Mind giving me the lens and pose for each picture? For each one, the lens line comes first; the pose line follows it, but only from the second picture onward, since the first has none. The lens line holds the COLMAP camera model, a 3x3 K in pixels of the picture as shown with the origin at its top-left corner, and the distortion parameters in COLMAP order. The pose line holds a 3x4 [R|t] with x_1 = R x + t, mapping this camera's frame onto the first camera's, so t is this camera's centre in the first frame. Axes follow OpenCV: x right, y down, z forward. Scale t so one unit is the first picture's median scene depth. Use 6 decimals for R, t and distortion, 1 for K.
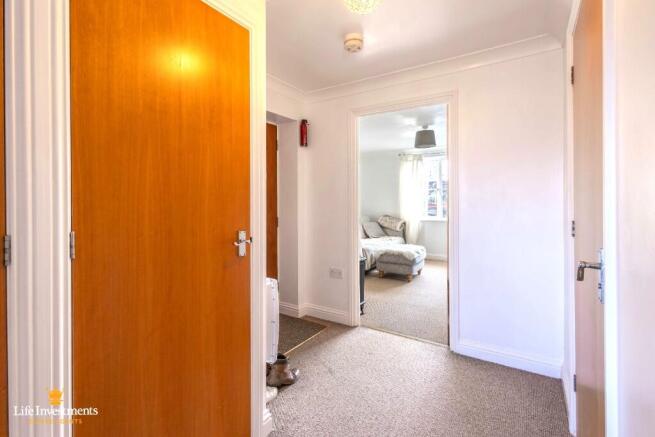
lens RADIAL K [[319.7, 0, 318.5], [0, 319.7, 205.5], [0, 0, 1]] dist [0.000008, -0.000209]
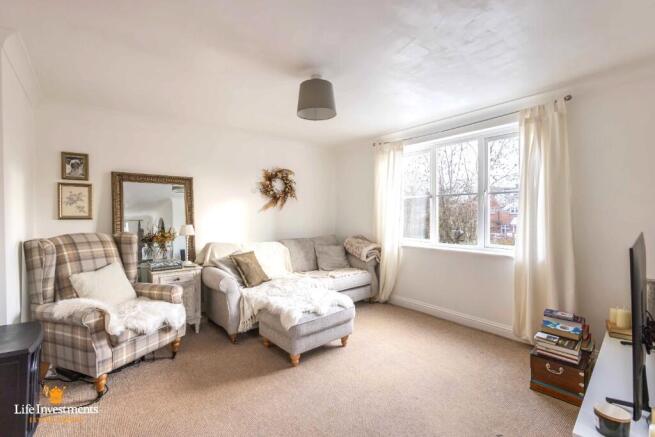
lens RADIAL K [[300.0, 0, 350.1], [0, 300.0, 216.6], [0, 0, 1]] dist [0.001962, 0.000207]
pose [[0.962858, 0.000764, -0.270009, 0.526051], [-0.000376, 0.999999, 0.001486, -0.014529], [0.270010, -0.001329, 0.962857, 0.551664]]
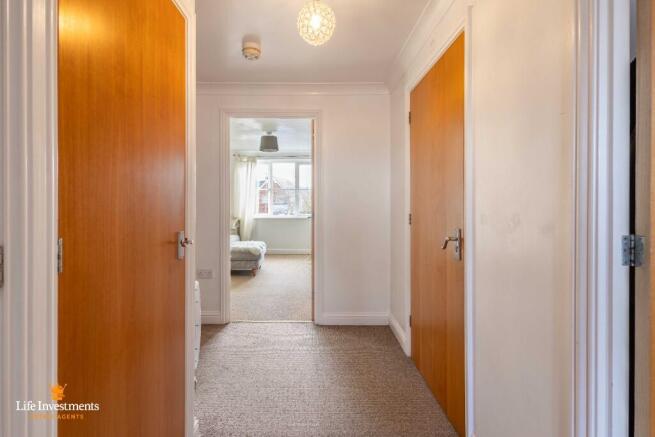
lens RADIAL K [[319.7, 0, 318.5], [0, 319.7, 205.5], [0, 0, 1]] dist [0.000008, -0.000209]
pose [[0.823830, -0.004735, 0.566817, -0.151885], [0.003004, 0.999988, 0.003988, -0.000054], [-0.566828, -0.001583, 0.823834, -0.000897]]
